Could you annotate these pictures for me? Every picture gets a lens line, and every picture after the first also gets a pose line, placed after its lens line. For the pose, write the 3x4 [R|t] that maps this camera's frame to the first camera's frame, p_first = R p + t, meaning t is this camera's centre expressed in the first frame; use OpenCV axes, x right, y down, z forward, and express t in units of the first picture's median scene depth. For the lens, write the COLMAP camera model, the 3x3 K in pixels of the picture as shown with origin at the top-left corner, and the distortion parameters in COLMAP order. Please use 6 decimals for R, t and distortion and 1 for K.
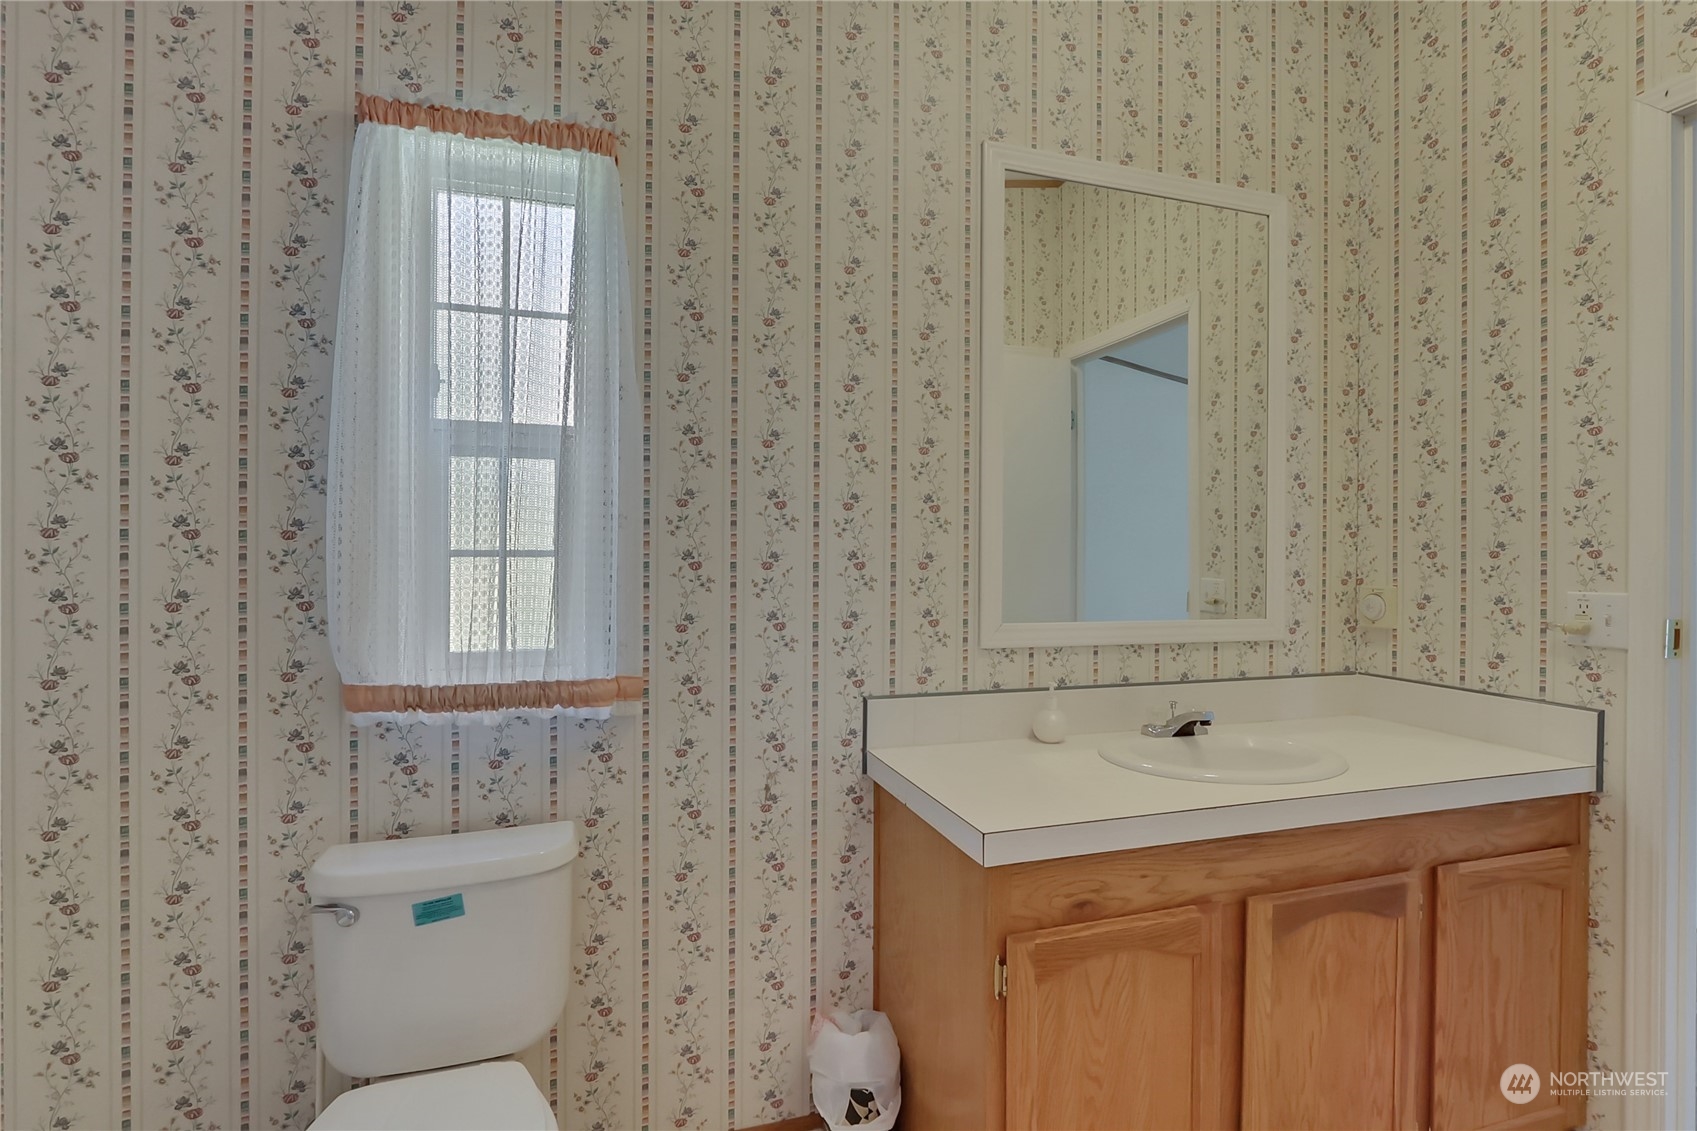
lens RADIAL K [[818.6, 0, 858.3], [0, 818.6, 561.8], [0, 0, 1]] dist [-0.018065, 0.004751]
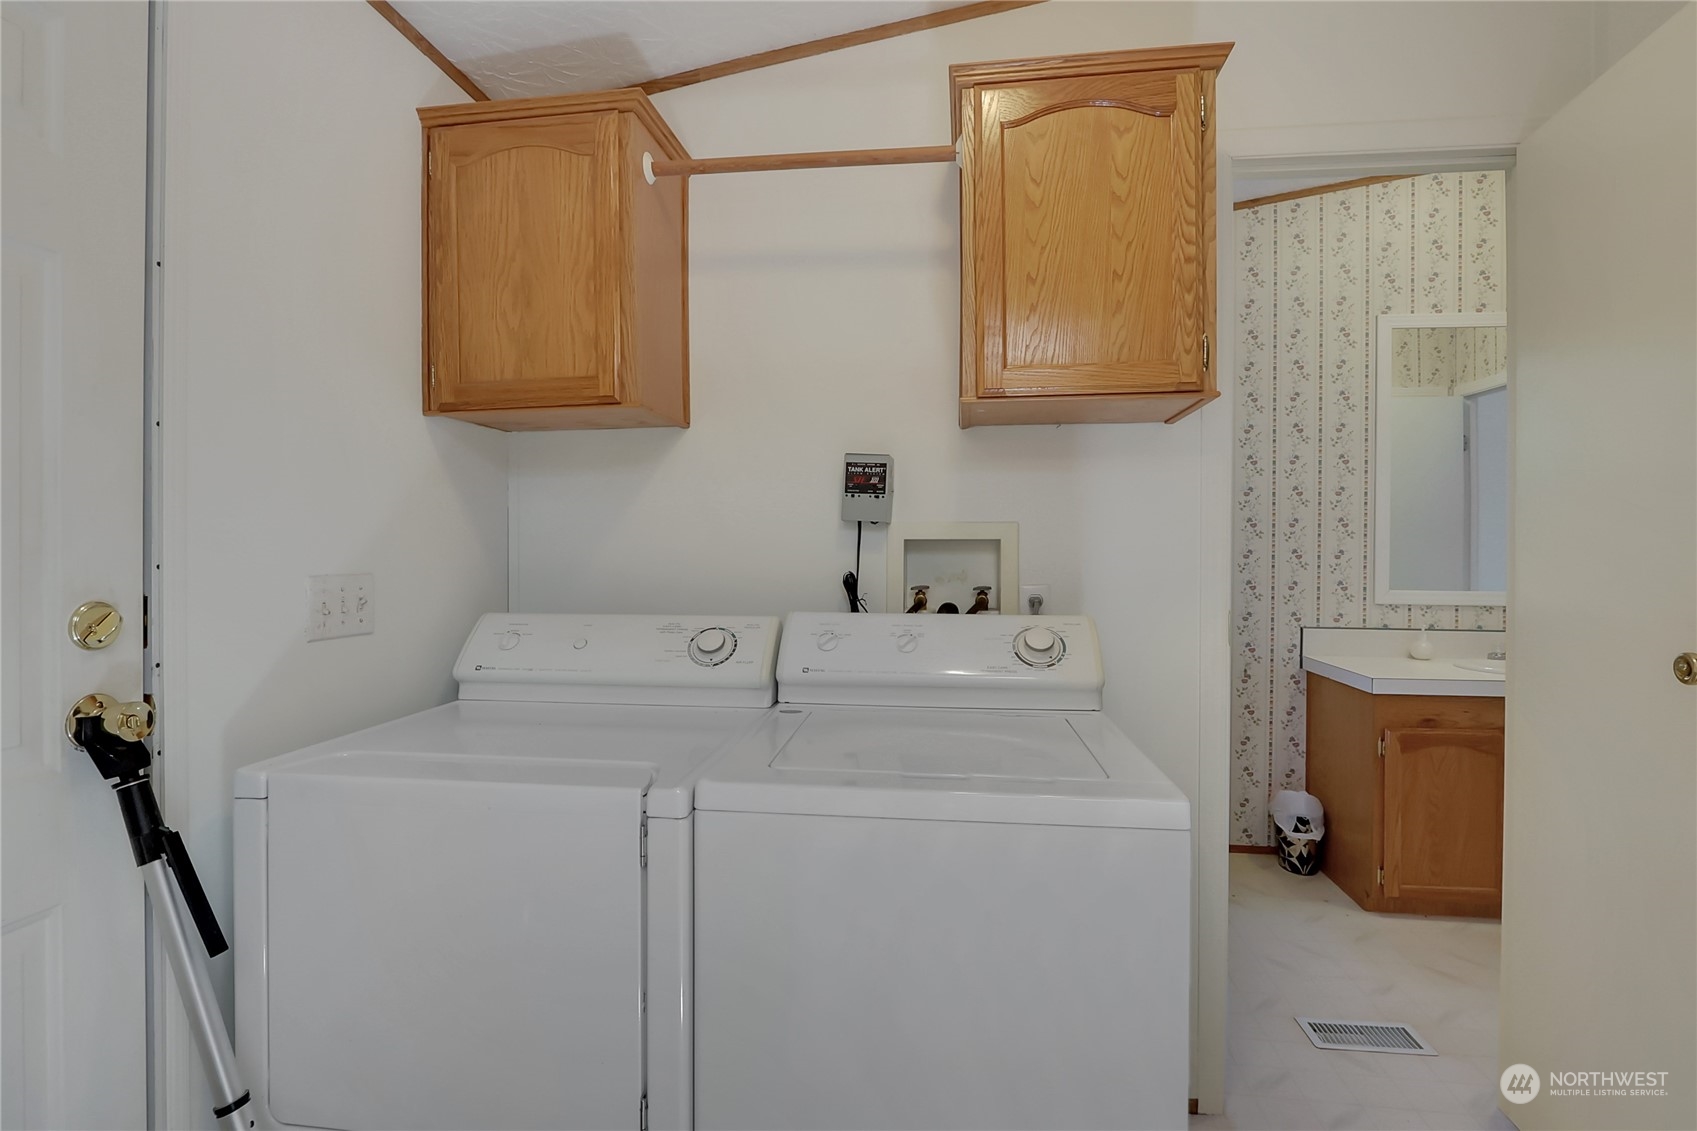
lens RADIAL K [[818.6, 0, 845.0], [0, 818.6, 553.8], [0, 0, 1]] dist [-0.018065, 0.004751]
pose [[0.902775, 0.002829, -0.430103, -0.130107], [-0.001151, 0.999991, 0.004161, -0.008240], [0.430111, -0.003261, 0.902770, -1.090561]]
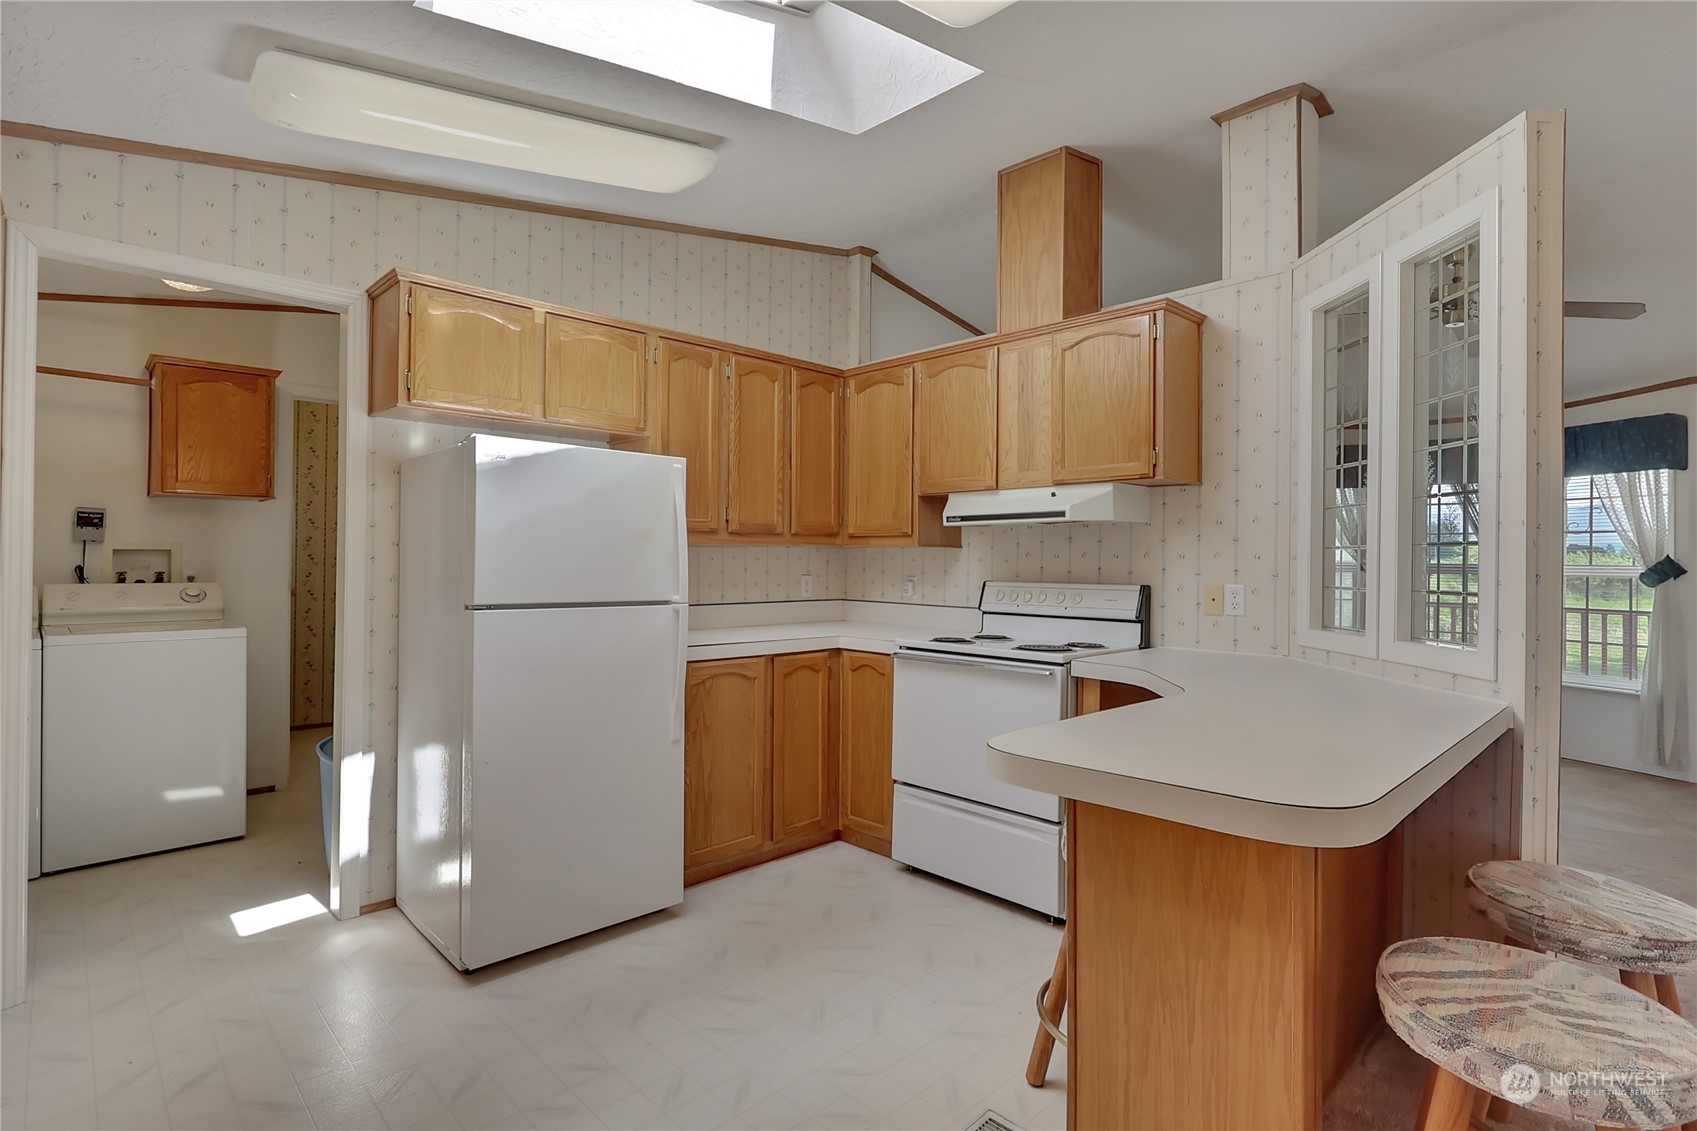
lens RADIAL K [[818.6, 0, 845.8], [0, 818.6, 557.2], [0, 0, 1]] dist [-0.018065, 0.004751]
pose [[0.881113, 0.005784, 0.472870, 0.518811], [-0.004567, 0.999983, -0.003723, 0.004496], [-0.472883, 0.001121, 0.881125, -4.823618]]
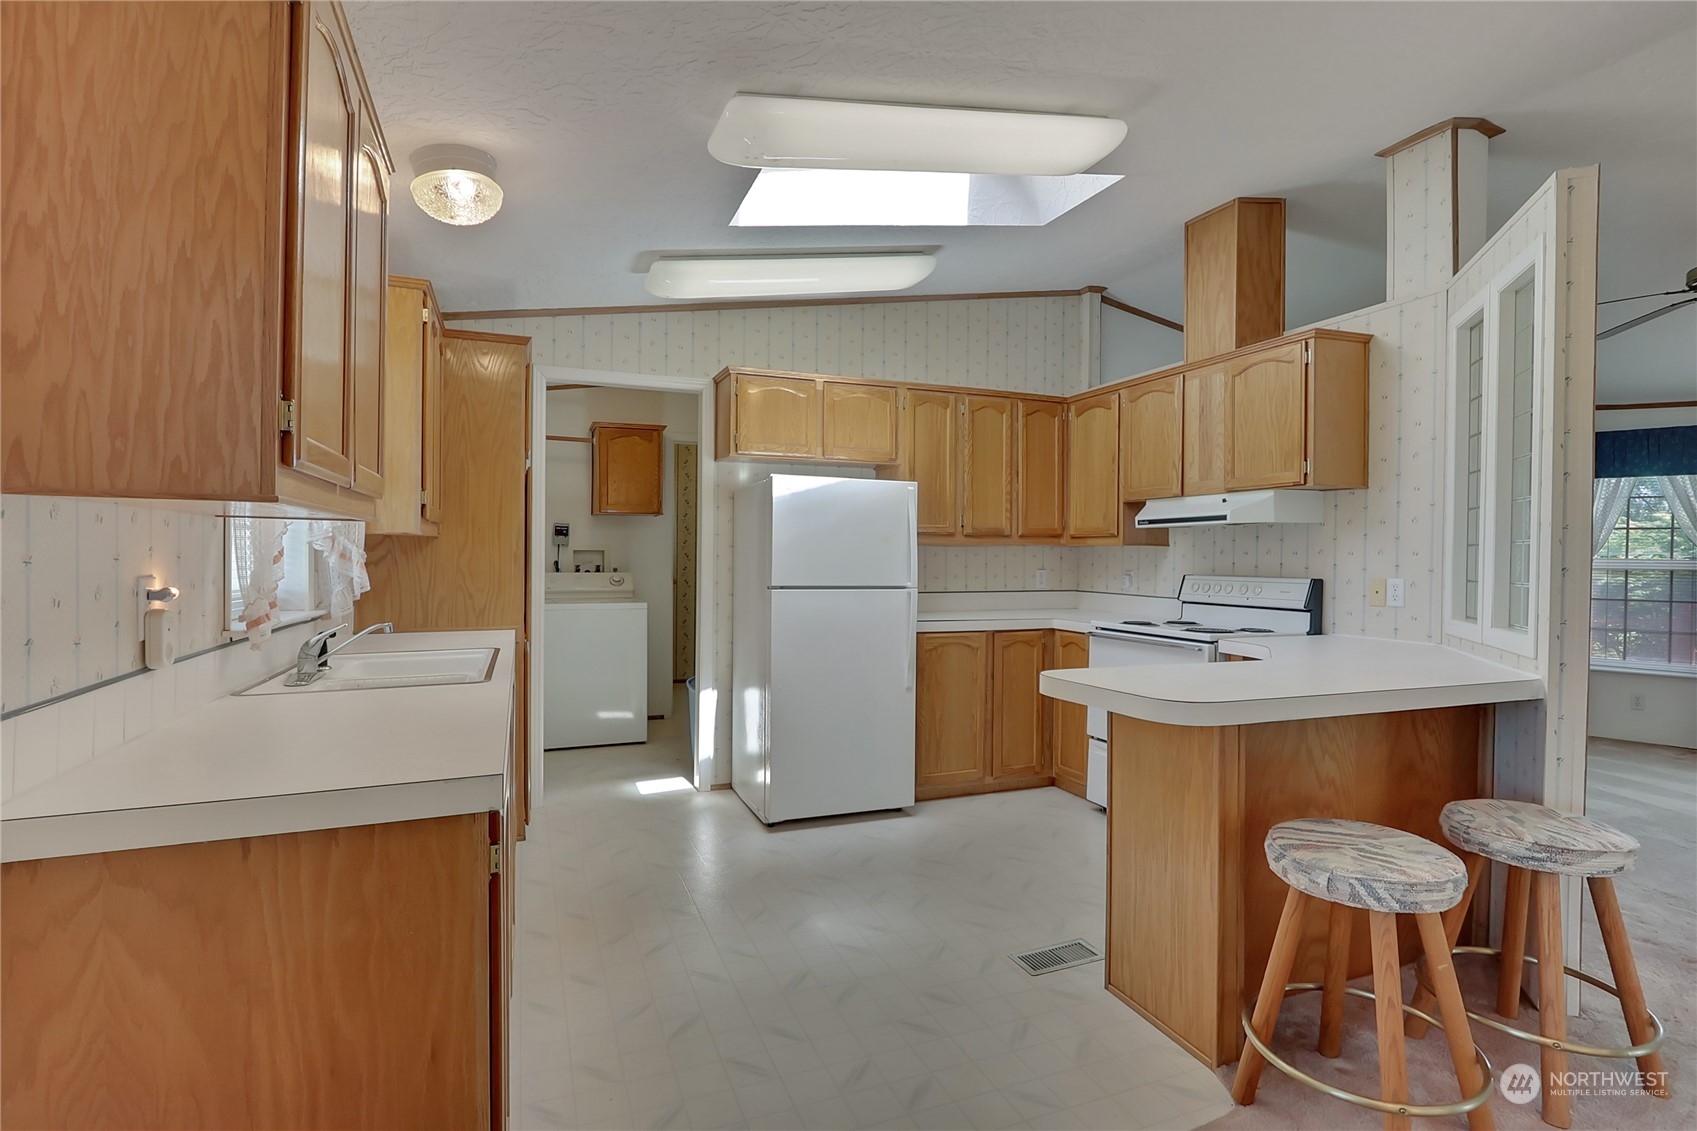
lens RADIAL K [[818.6, 0, 855.0], [0, 818.6, 564.2], [0, 0, 1]] dist [-0.018065, 0.004751]
pose [[0.994250, 0.003180, 0.107032, 0.685497], [-0.004149, 0.999952, 0.008834, 0.009372], [-0.106999, -0.009228, 0.994216, -6.038282]]
